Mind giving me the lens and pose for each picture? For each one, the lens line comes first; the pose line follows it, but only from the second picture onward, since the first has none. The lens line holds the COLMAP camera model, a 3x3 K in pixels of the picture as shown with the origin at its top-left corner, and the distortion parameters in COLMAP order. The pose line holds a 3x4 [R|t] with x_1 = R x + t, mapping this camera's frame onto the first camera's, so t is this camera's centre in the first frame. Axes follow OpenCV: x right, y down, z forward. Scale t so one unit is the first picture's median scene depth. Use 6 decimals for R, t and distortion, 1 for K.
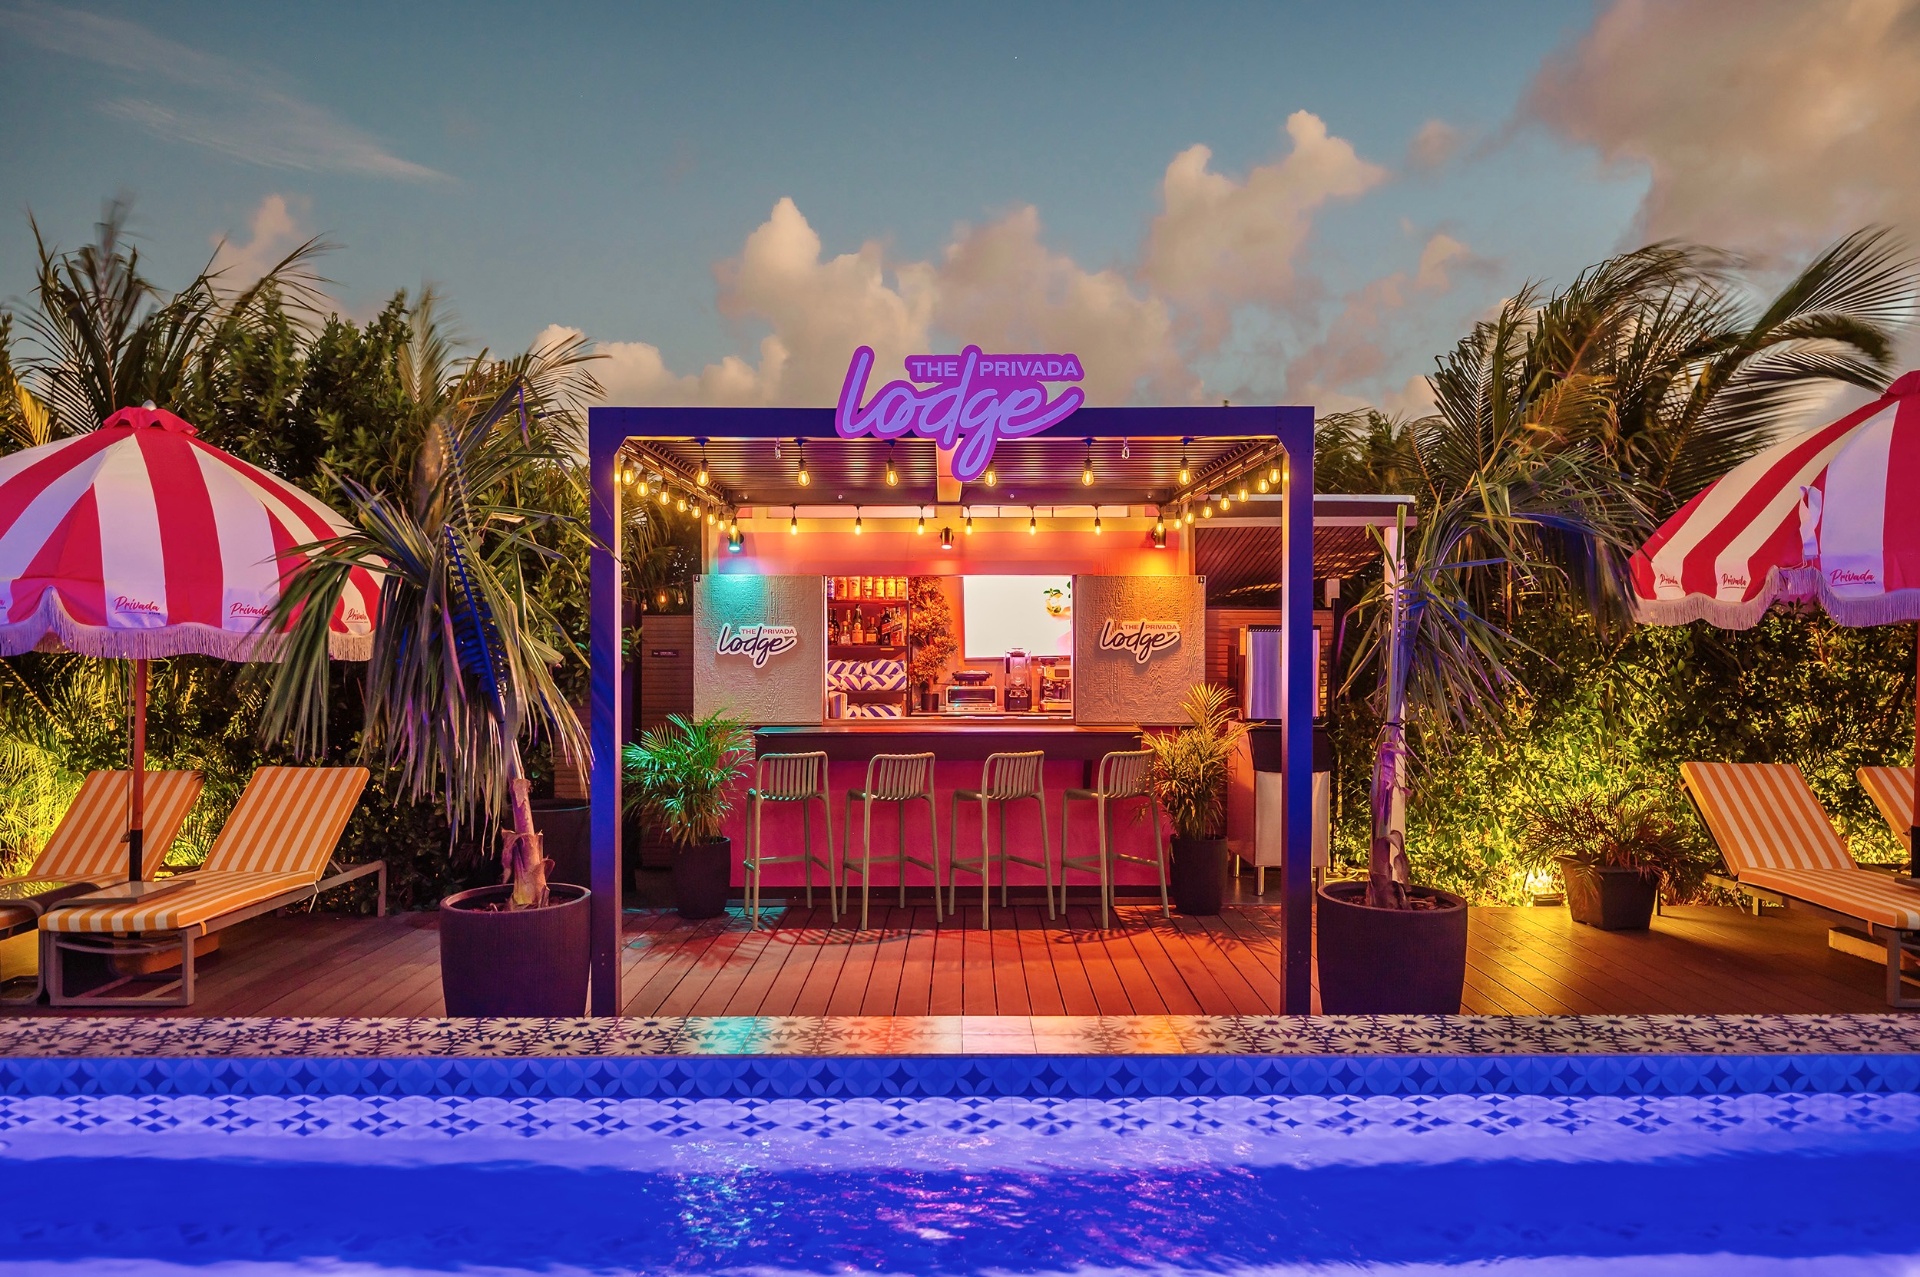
lens RADIAL K [[2701.8, 0, 958.7], [0, 2701.8, 639.0], [0, 0, 1]] dist [-0.001890, 0.000000]
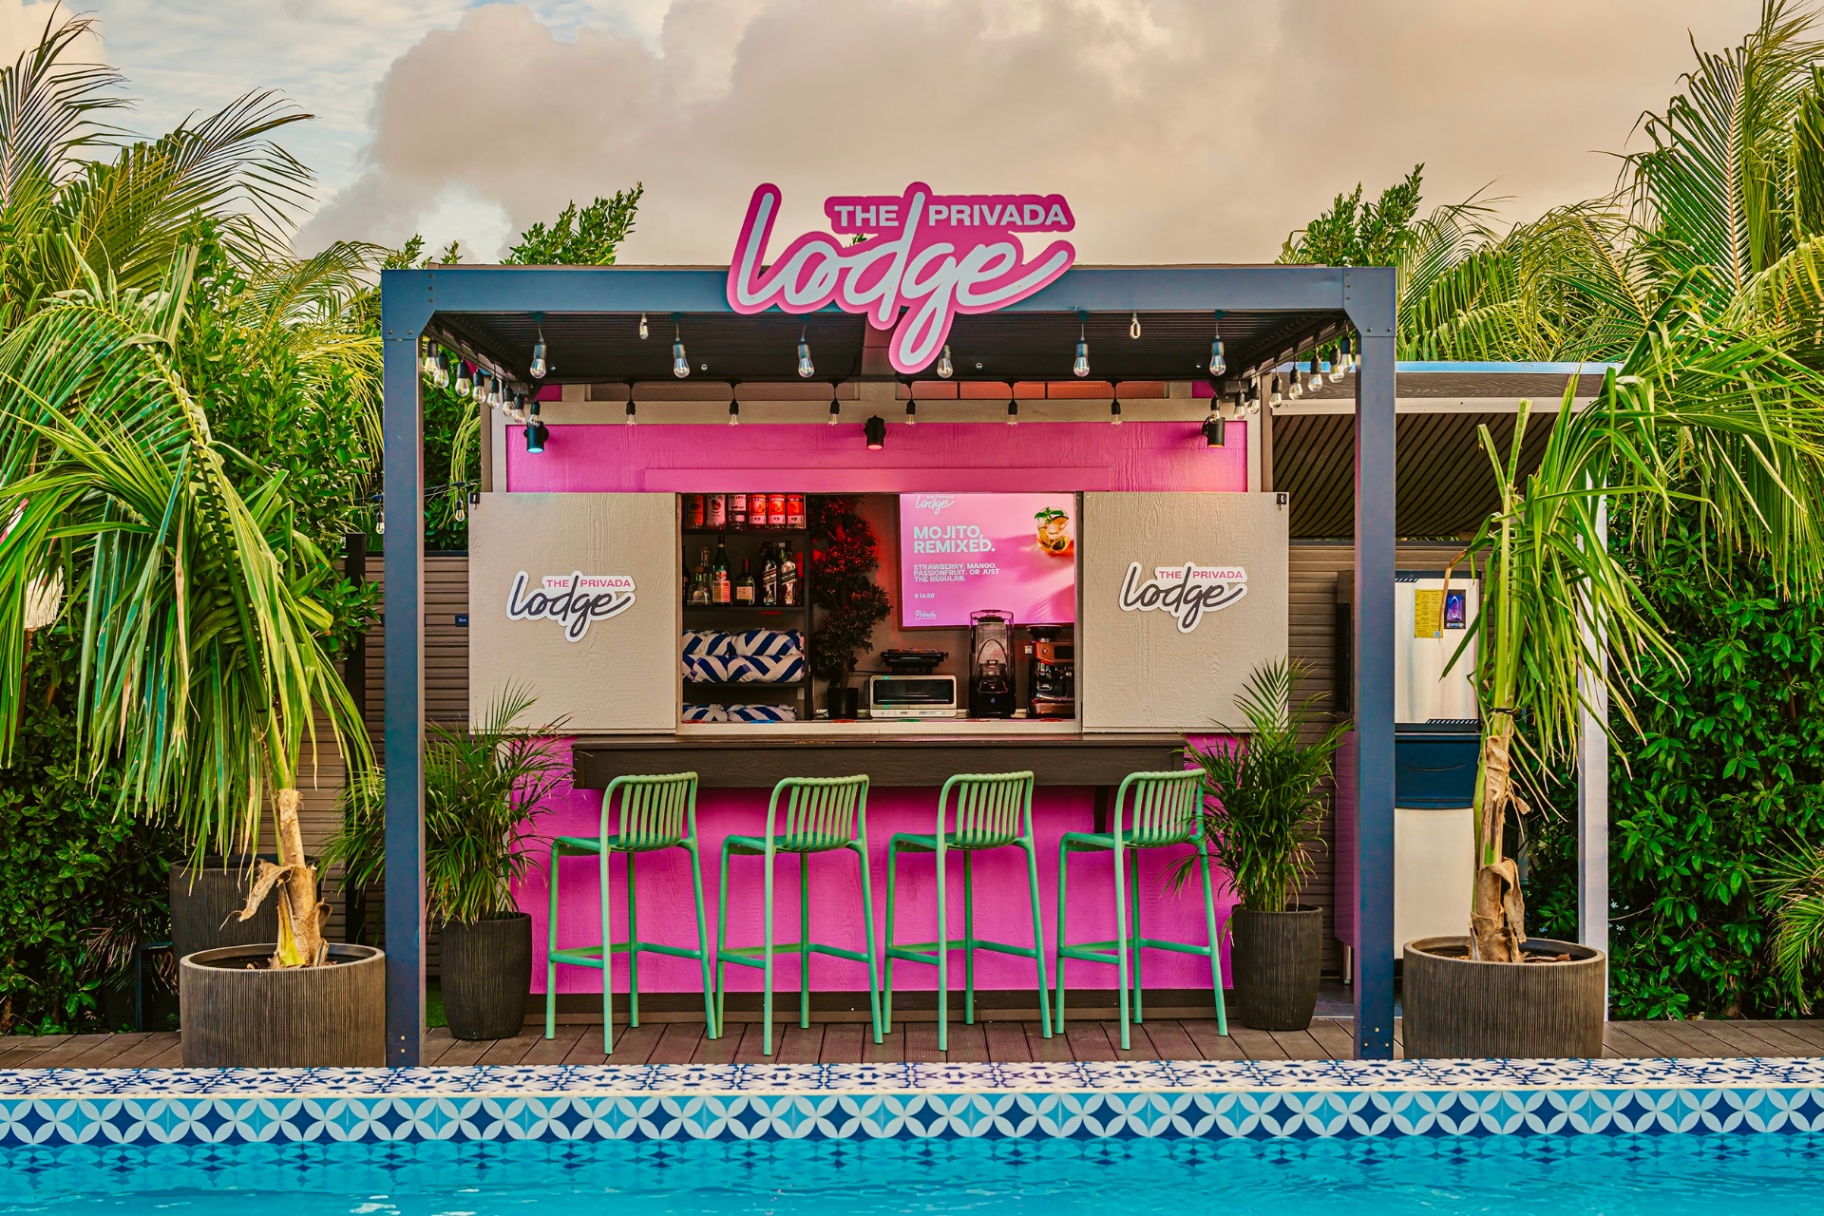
lens RADIAL K [[2566.7, 0, 912.9], [0, 2566.7, 609.6], [0, 0, 1]] dist [-0.001890, 0.000000]
pose [[0.999999, -0.001535, -0.000133, 0.004289], [0.001536, 0.999974, 0.007066, -0.000768], [0.000122, -0.007066, 0.999975, 0.399952]]
